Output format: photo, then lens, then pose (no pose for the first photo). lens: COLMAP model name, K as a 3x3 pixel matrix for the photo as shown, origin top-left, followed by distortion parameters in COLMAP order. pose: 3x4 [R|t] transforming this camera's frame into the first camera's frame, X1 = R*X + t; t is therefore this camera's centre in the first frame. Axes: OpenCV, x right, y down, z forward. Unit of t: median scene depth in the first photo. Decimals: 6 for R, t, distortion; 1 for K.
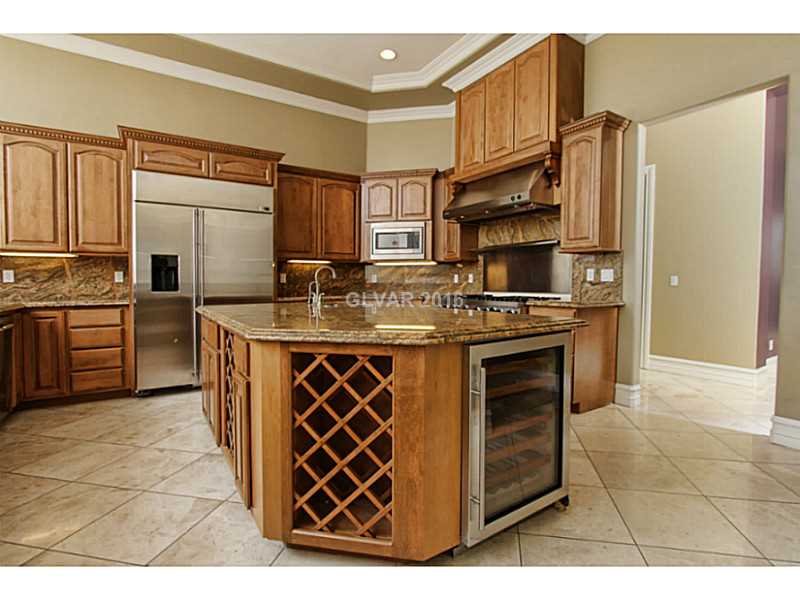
lens RADIAL K [[416.2, 0, 416.1], [0, 416.2, 300.7], [0, 0, 1]] dist [-0.002016, 0.000863]
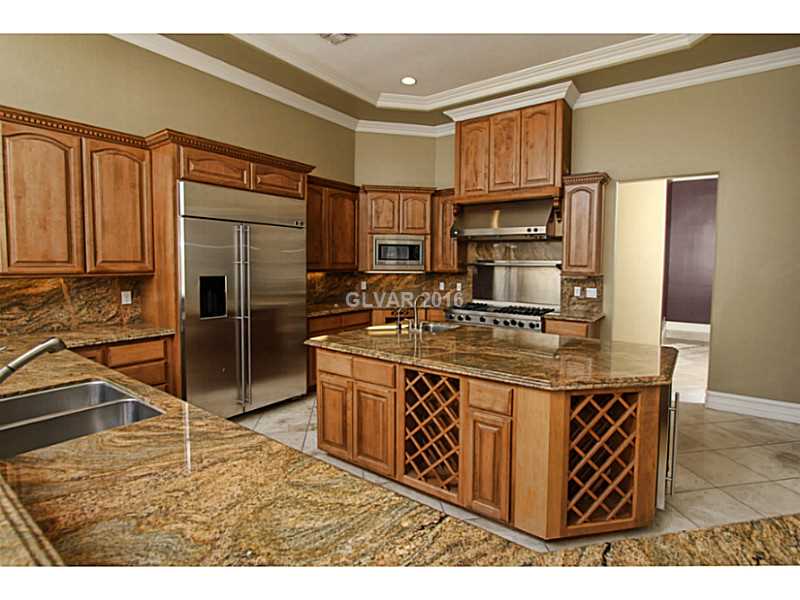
lens RADIAL K [[416.2, 0, 432.7], [0, 416.2, 291.4], [0, 0, 1]] dist [-0.002016, 0.000863]
pose [[0.918326, -0.011678, 0.395652, -0.513982], [-0.001356, 0.999466, 0.032647, -0.105540], [-0.395822, -0.030517, 0.917820, -0.015087]]
